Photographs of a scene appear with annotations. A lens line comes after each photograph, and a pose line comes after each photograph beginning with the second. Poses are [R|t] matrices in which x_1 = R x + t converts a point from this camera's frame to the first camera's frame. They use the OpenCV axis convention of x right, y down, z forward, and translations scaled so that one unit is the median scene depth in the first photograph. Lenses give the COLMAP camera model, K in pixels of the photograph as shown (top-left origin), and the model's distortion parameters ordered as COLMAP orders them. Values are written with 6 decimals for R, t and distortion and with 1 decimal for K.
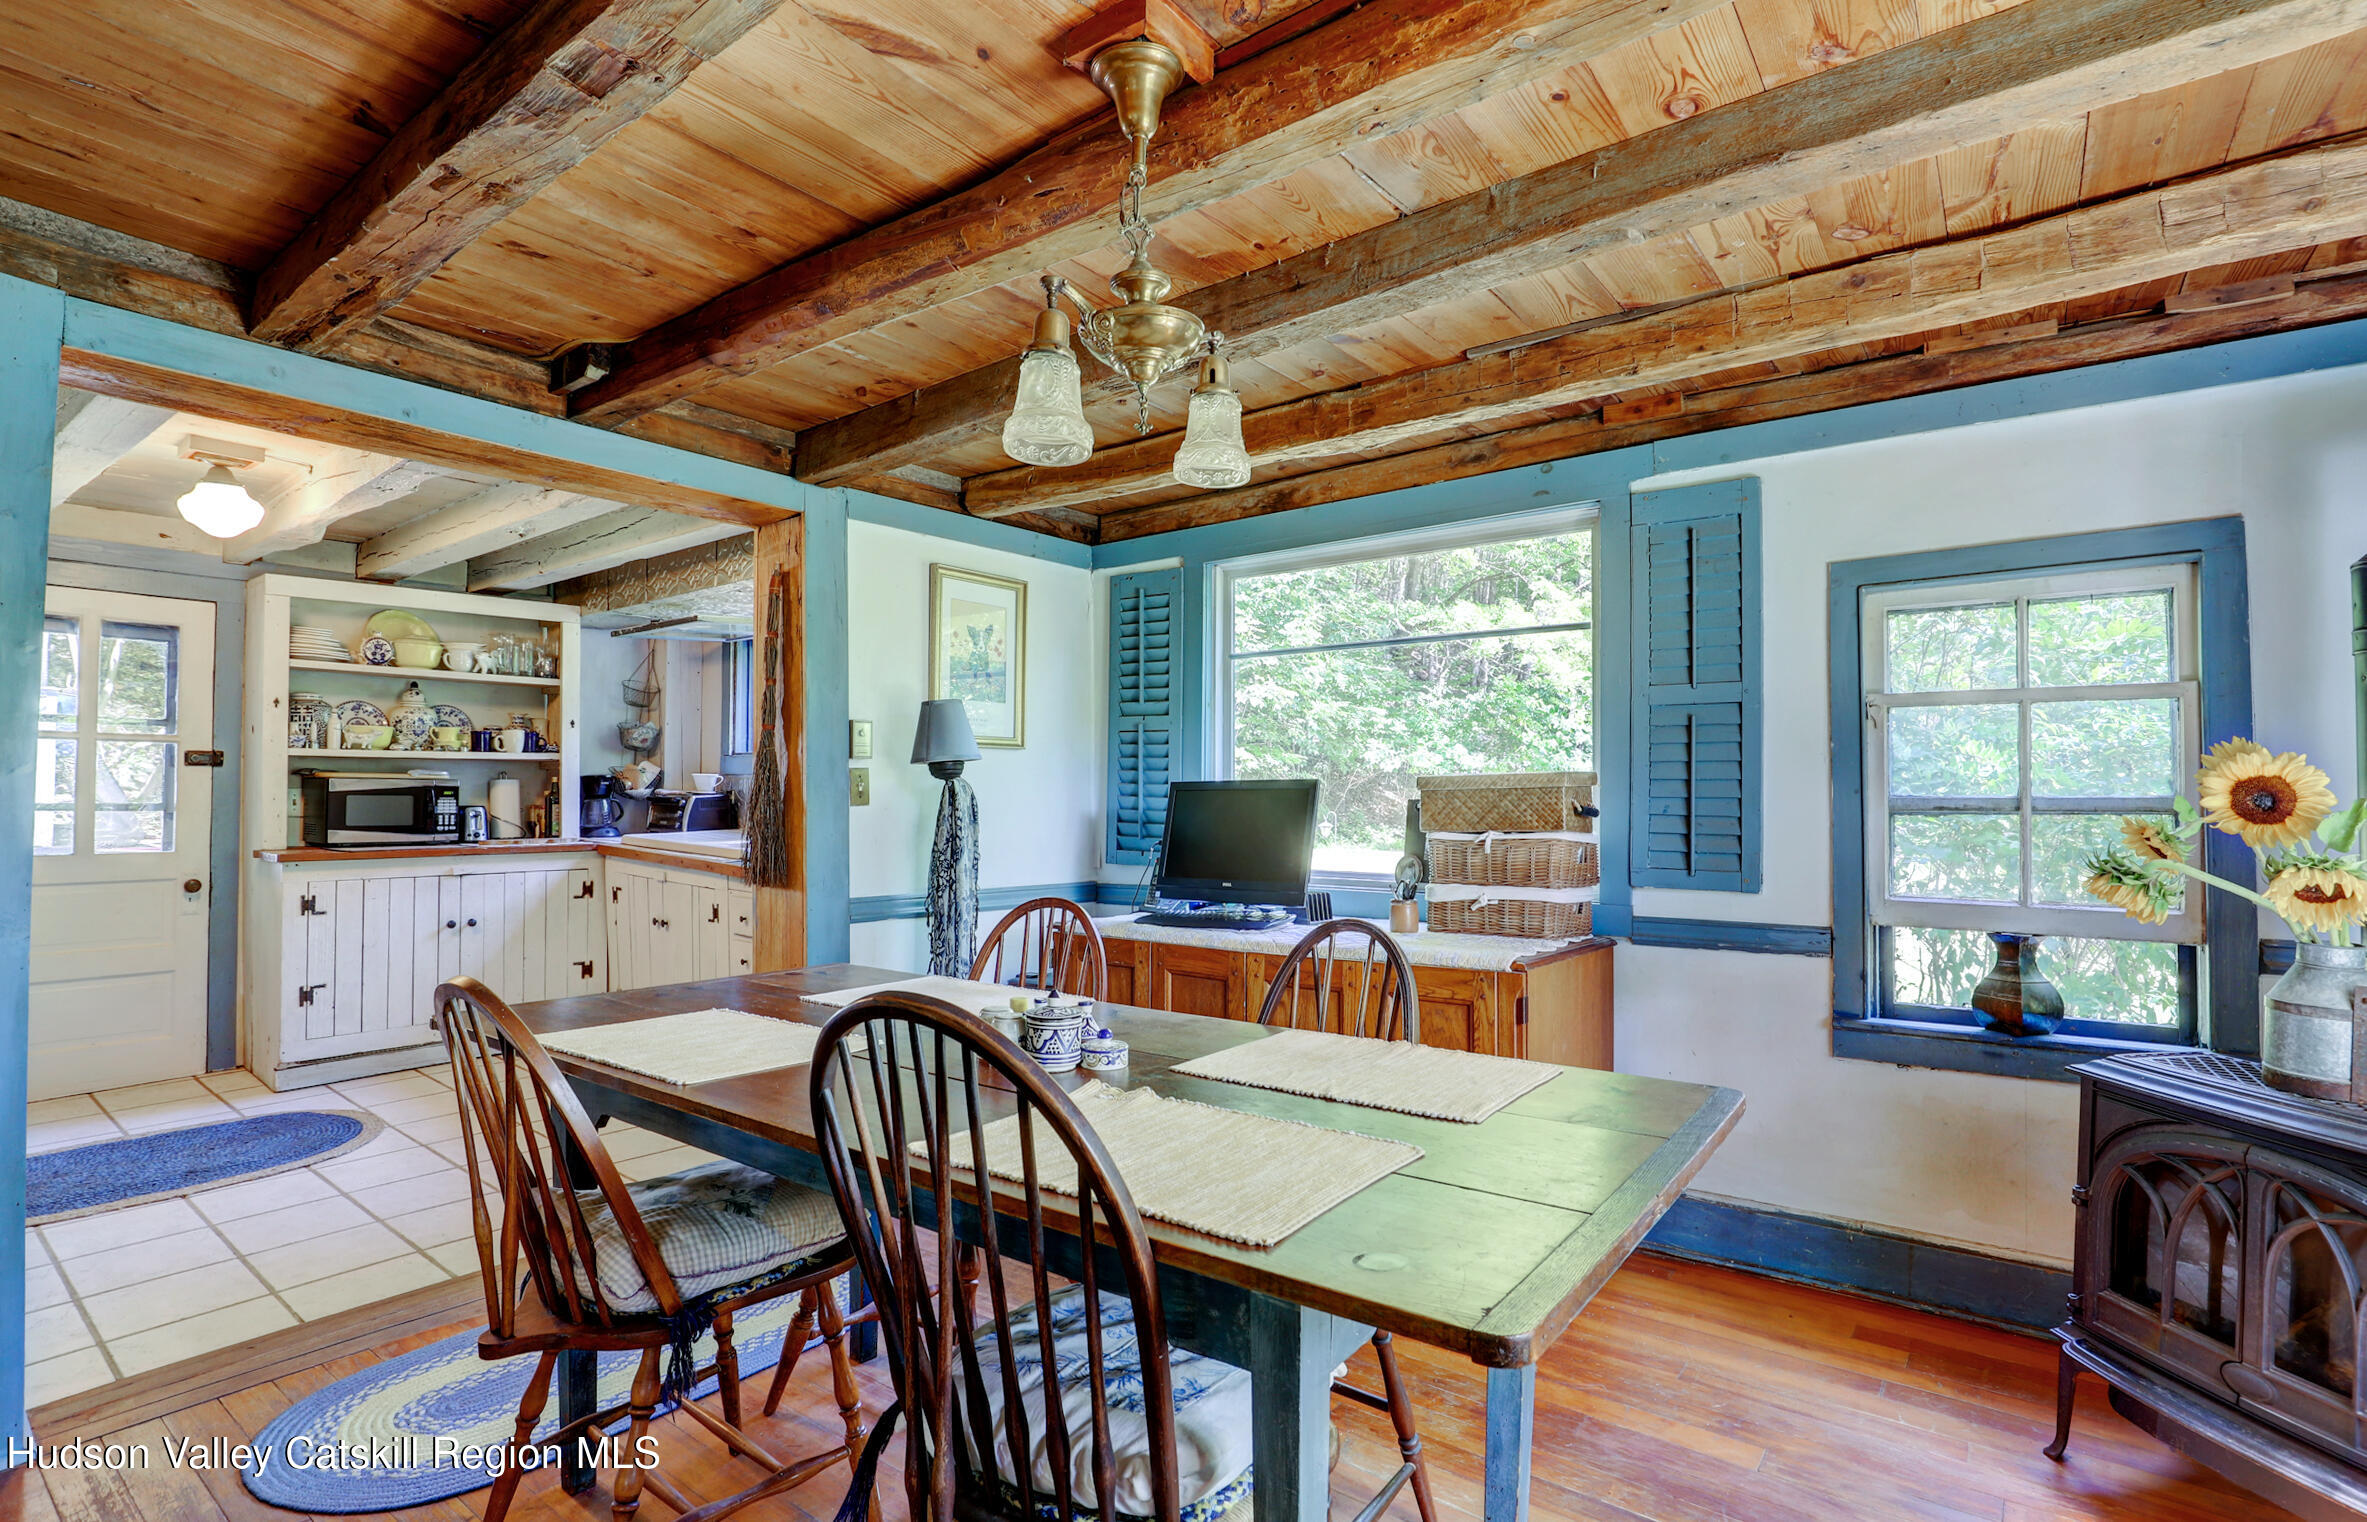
lens RADIAL K [[1113.2, 0, 1181.6], [0, 1113.2, 766.4], [0, 0, 1]] dist [-0.035501, 0.006467]
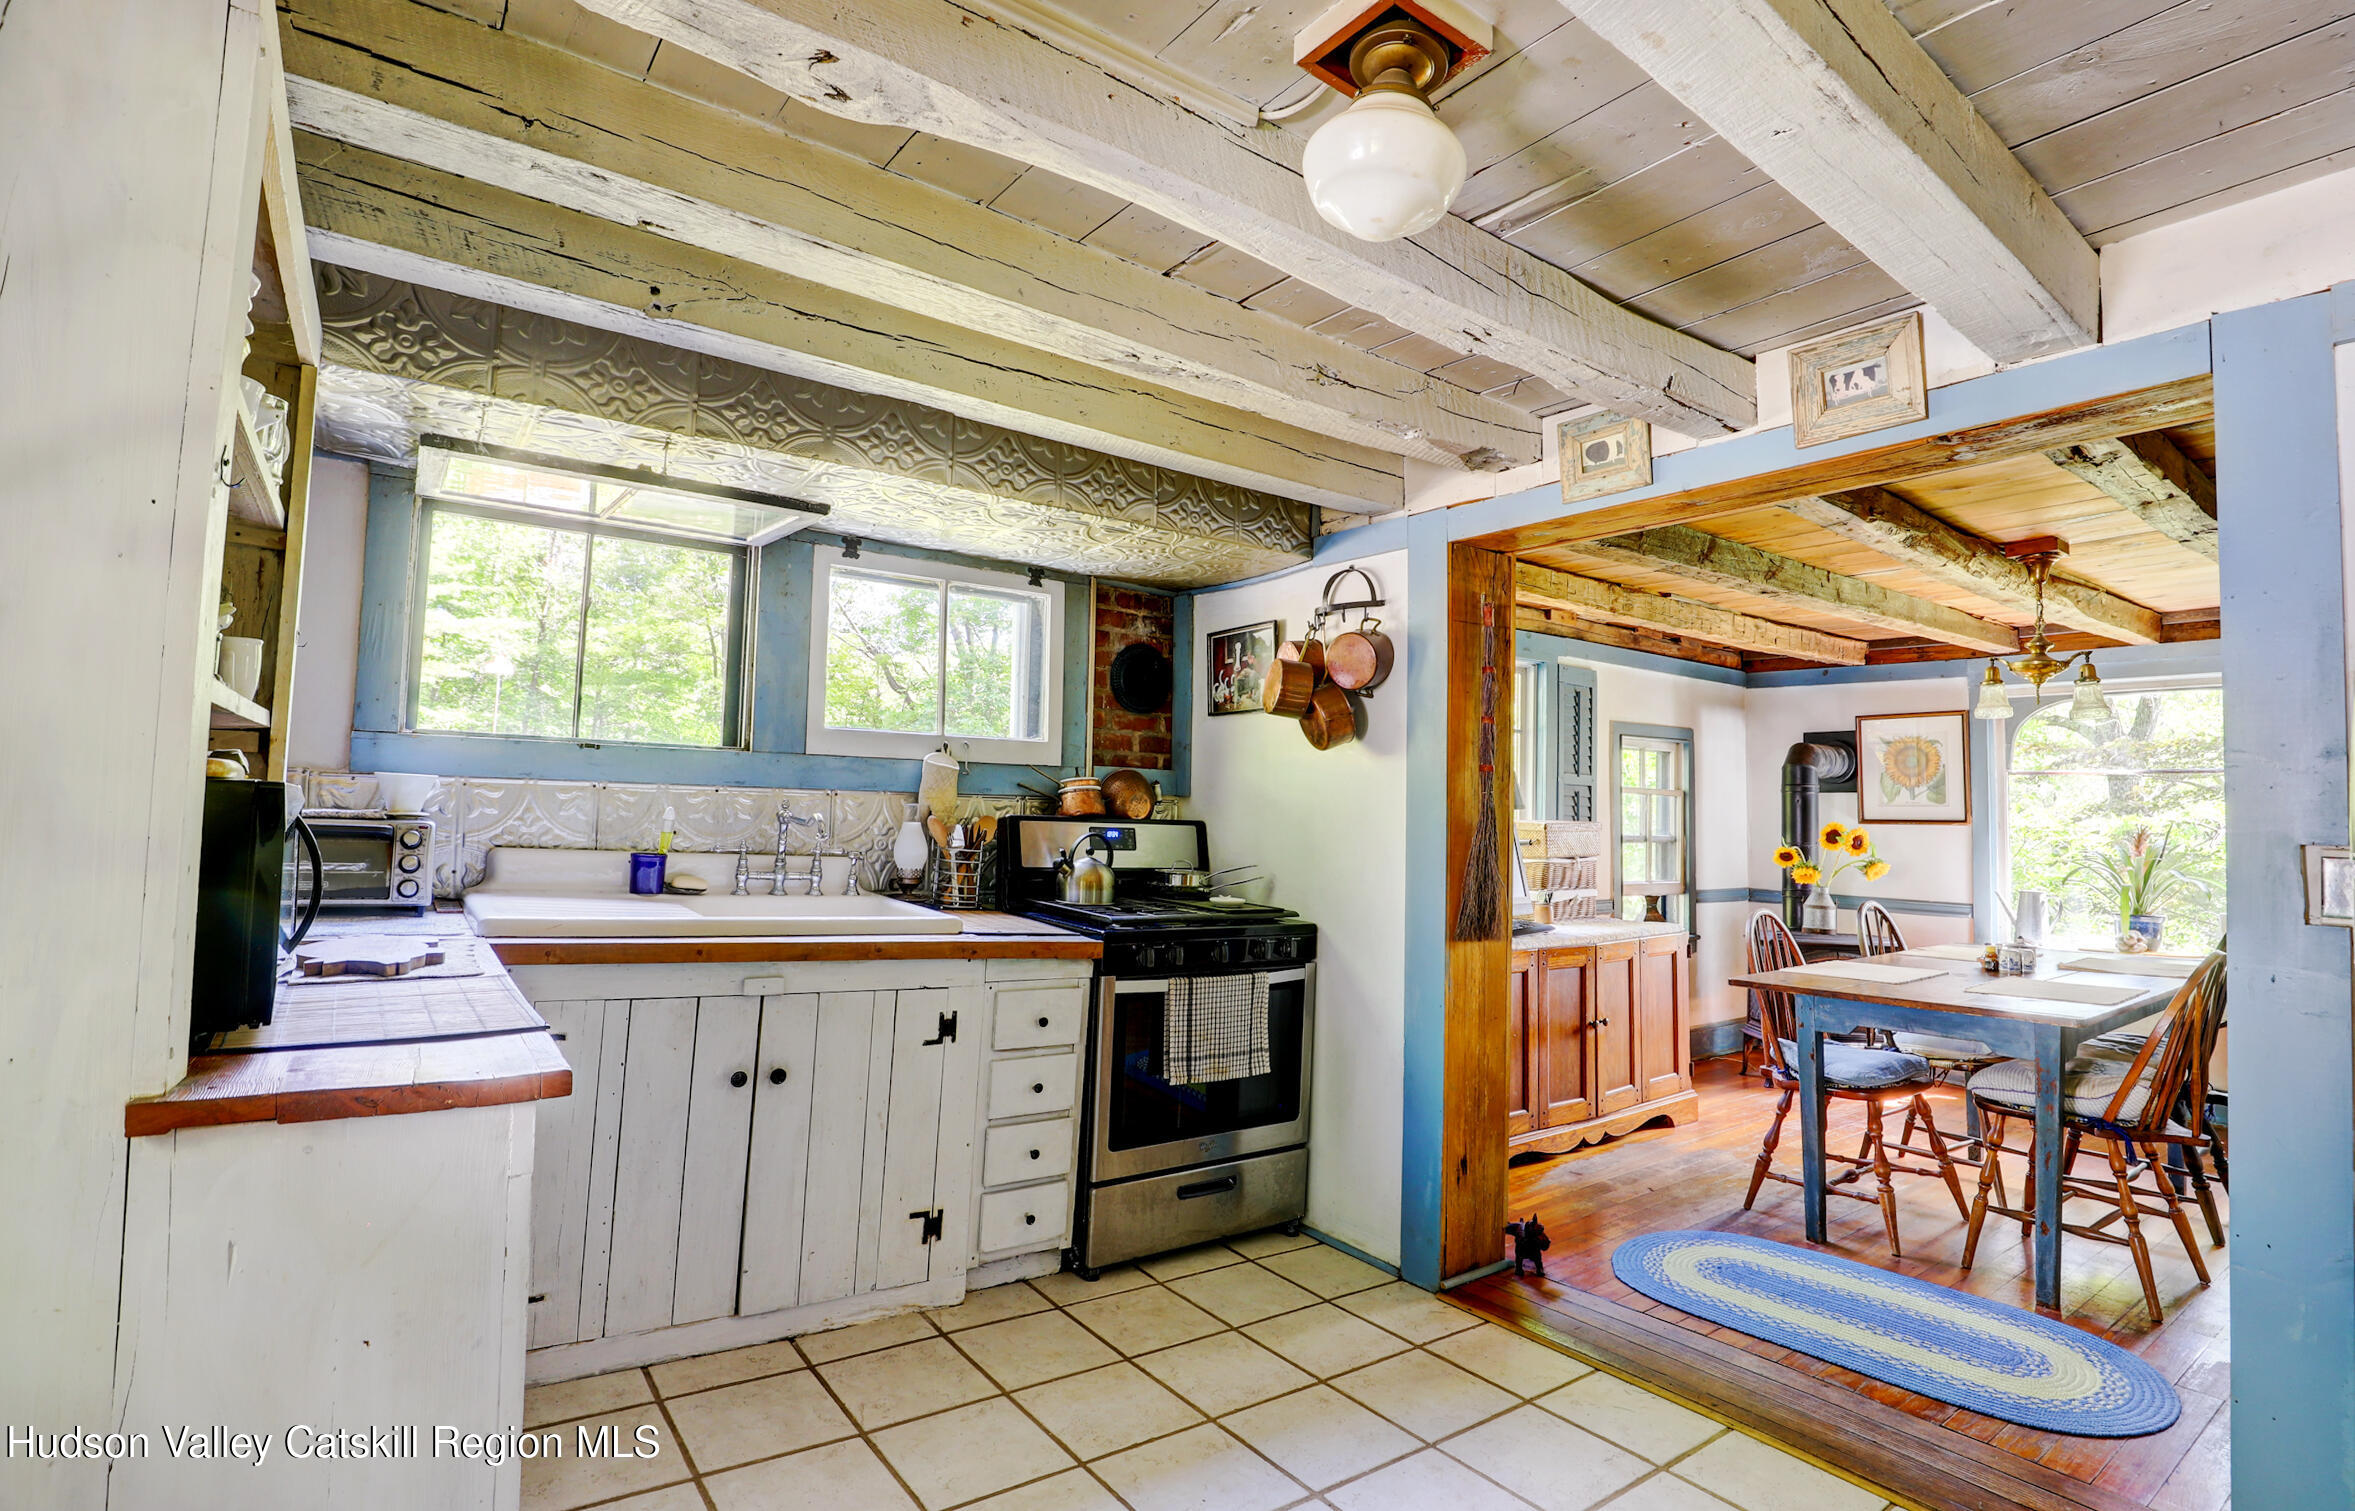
lens RADIAL K [[1107.5, 0, 1180.3], [0, 1107.5, 758.5], [0, 0, 1]] dist [-0.035501, 0.006467]
pose [[0.287747, 0.055457, 0.956099, -0.942691], [-0.047368, 0.997924, -0.043627, 0.006873], [-0.956534, -0.032735, 0.289777, 0.690868]]
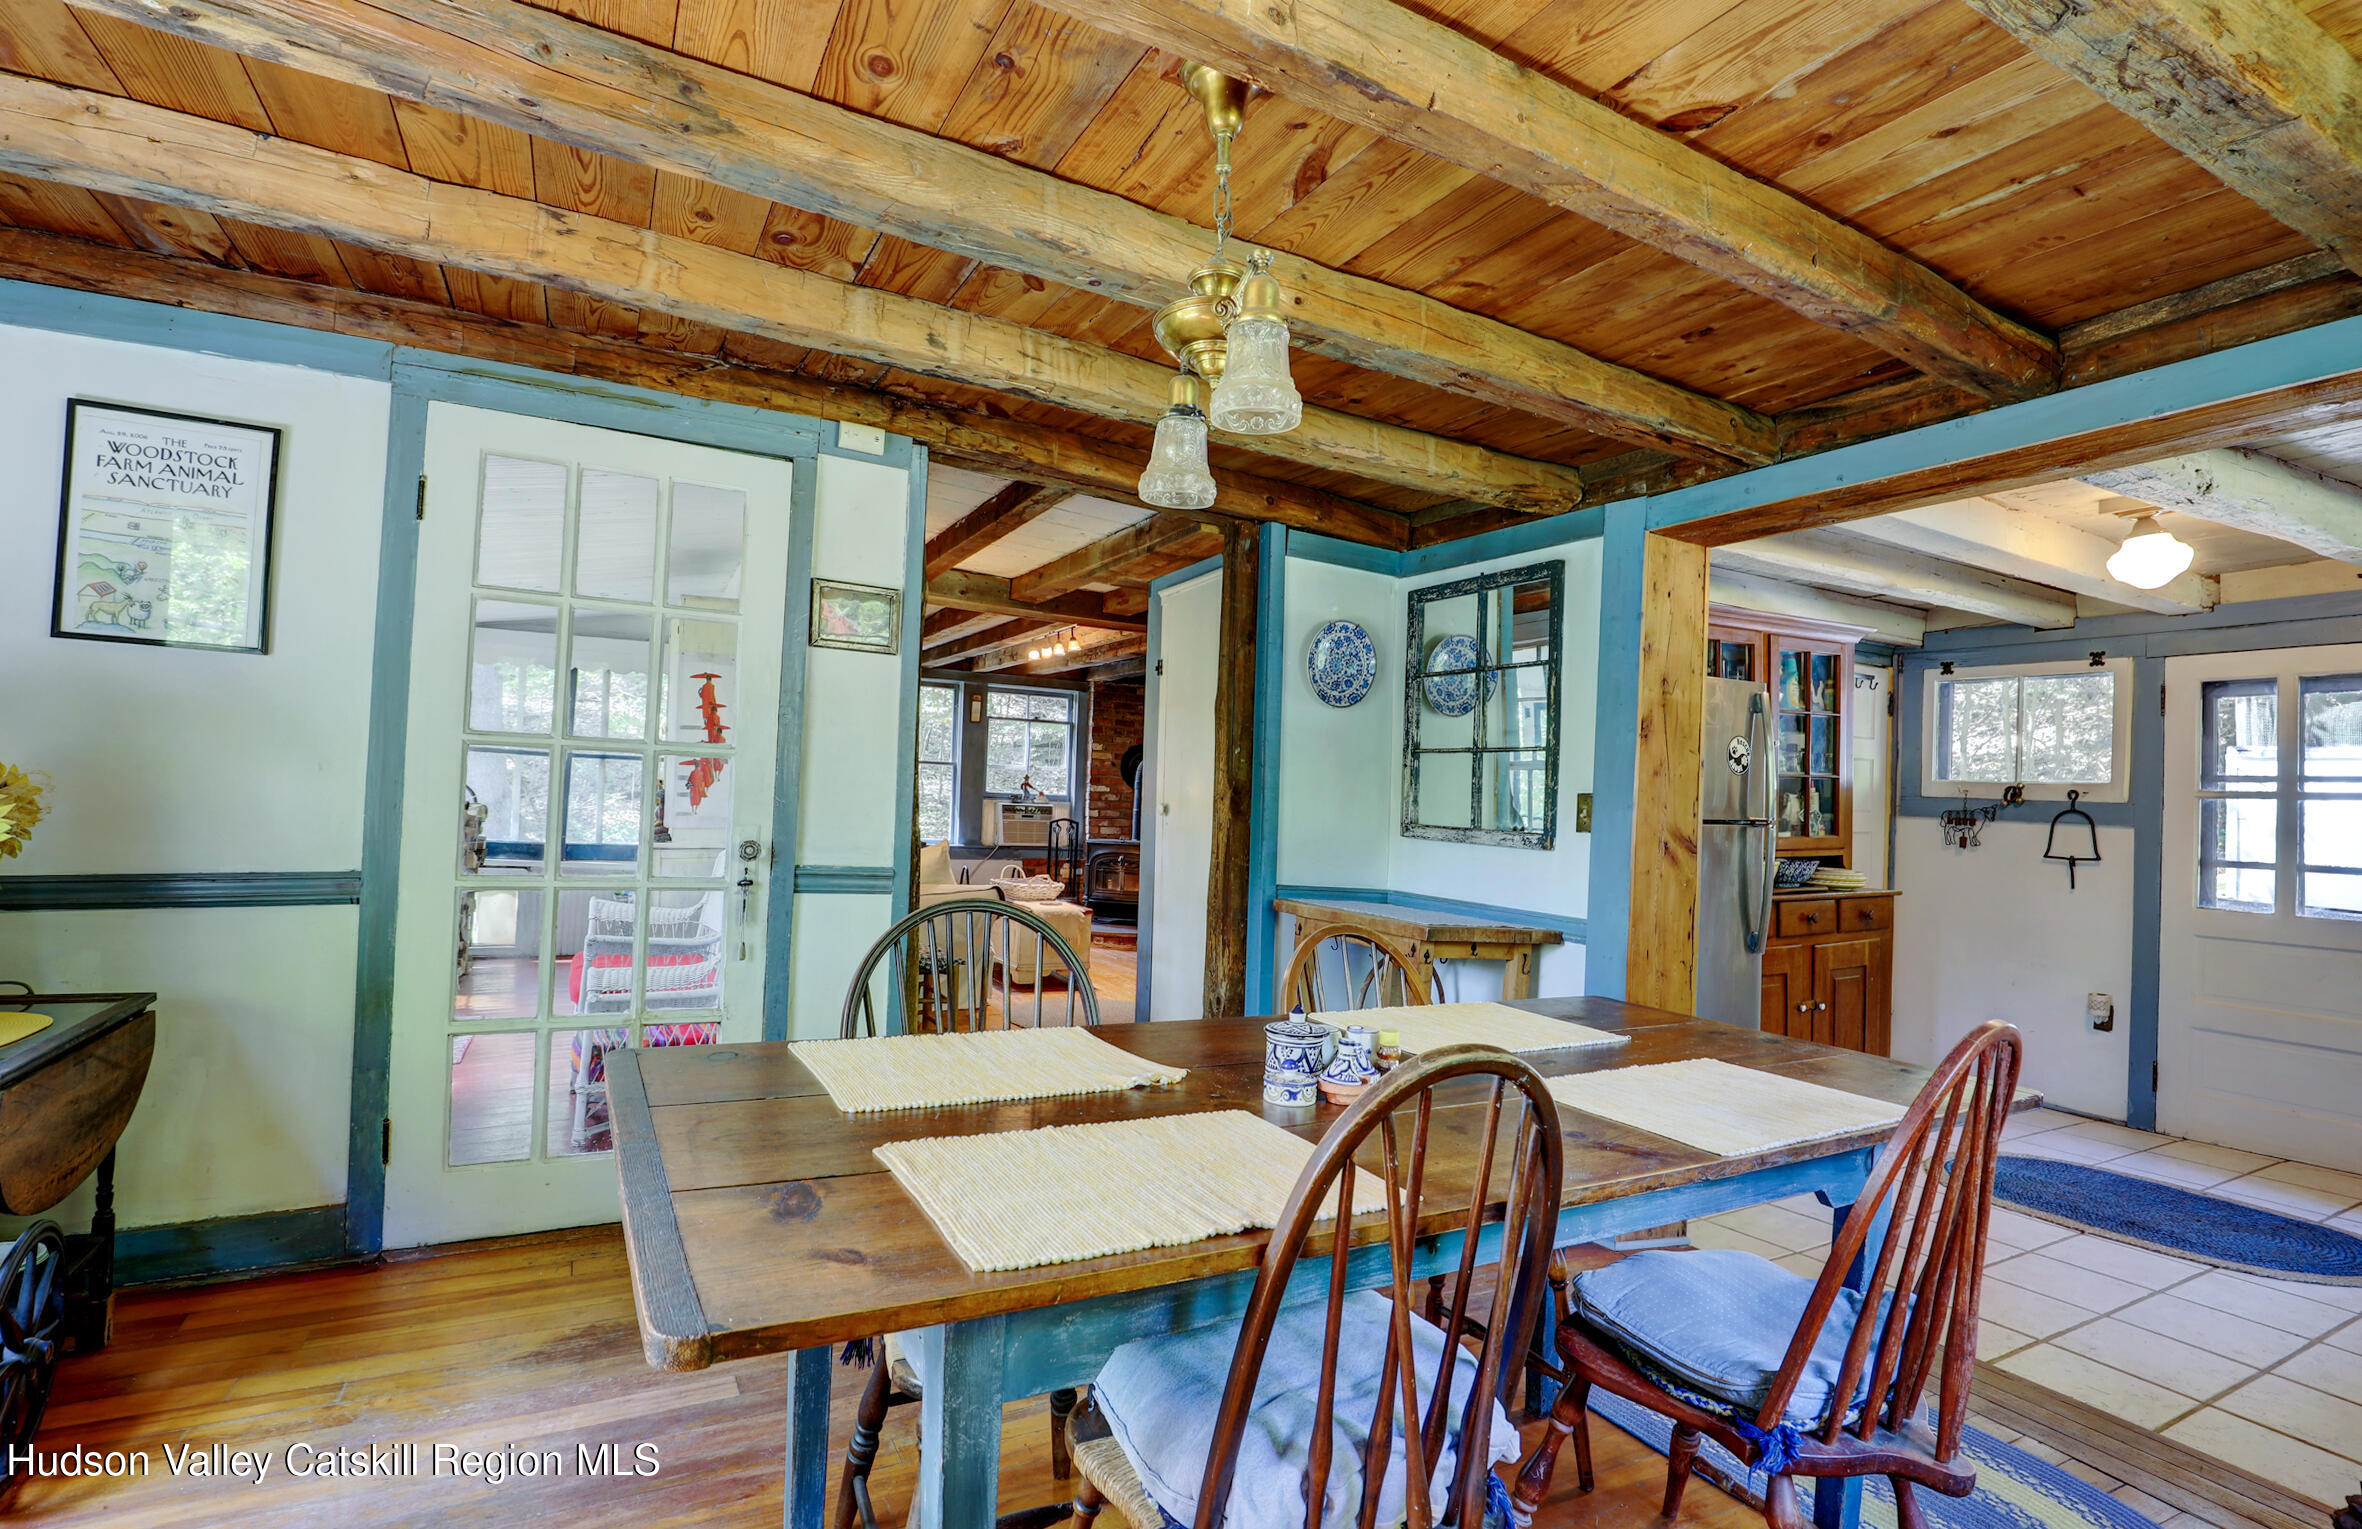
lens RADIAL K [[1110.8, 0, 1180.6], [0, 1110.8, 775.7], [0, 0, 1]] dist [-0.035501, 0.006467]
pose [[-0.416762, -0.046144, -0.907844, 0.276263], [-0.023569, 0.998924, -0.039954, 0.015751], [0.908710, 0.004745, -0.417401, 0.446937]]
